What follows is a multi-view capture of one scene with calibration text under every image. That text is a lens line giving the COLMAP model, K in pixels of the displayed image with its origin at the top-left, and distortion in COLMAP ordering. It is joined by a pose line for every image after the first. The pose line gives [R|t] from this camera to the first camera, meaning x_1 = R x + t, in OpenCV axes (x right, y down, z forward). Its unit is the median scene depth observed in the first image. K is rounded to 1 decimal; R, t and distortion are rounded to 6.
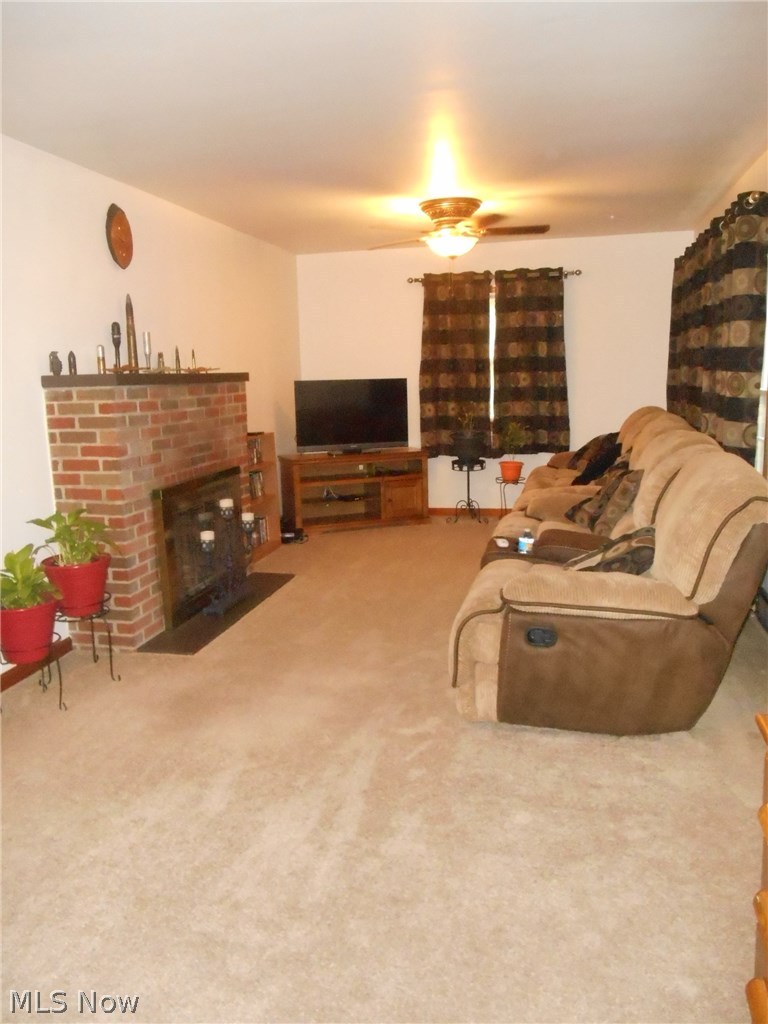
lens RADIAL K [[803.9, 0, 391.6], [0, 803.9, 508.8], [0, 0, 1]] dist [-0.026881, 0.020068]
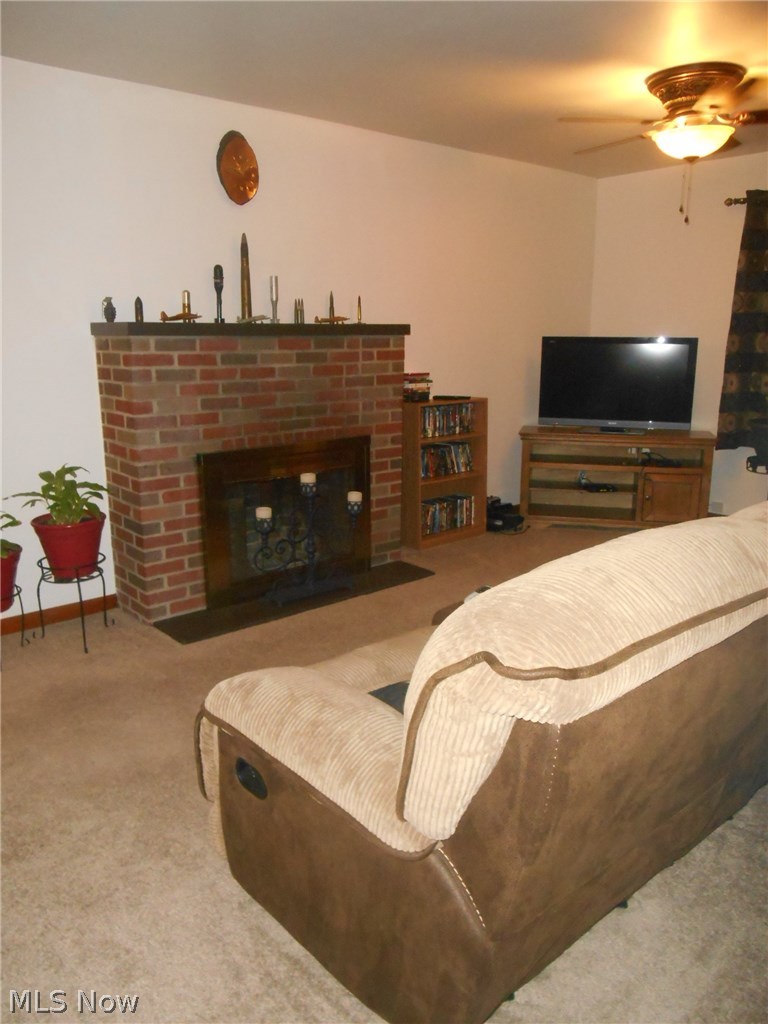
lens RADIAL K [[803.9, 0, 381.5], [0, 803.9, 517.1], [0, 0, 1]] dist [-0.026881, 0.020068]
pose [[0.801322, 0.159557, -0.576562, 0.369588], [-0.119351, 0.987040, 0.107276, -0.069290], [0.586207, -0.017149, 0.809980, 0.363387]]
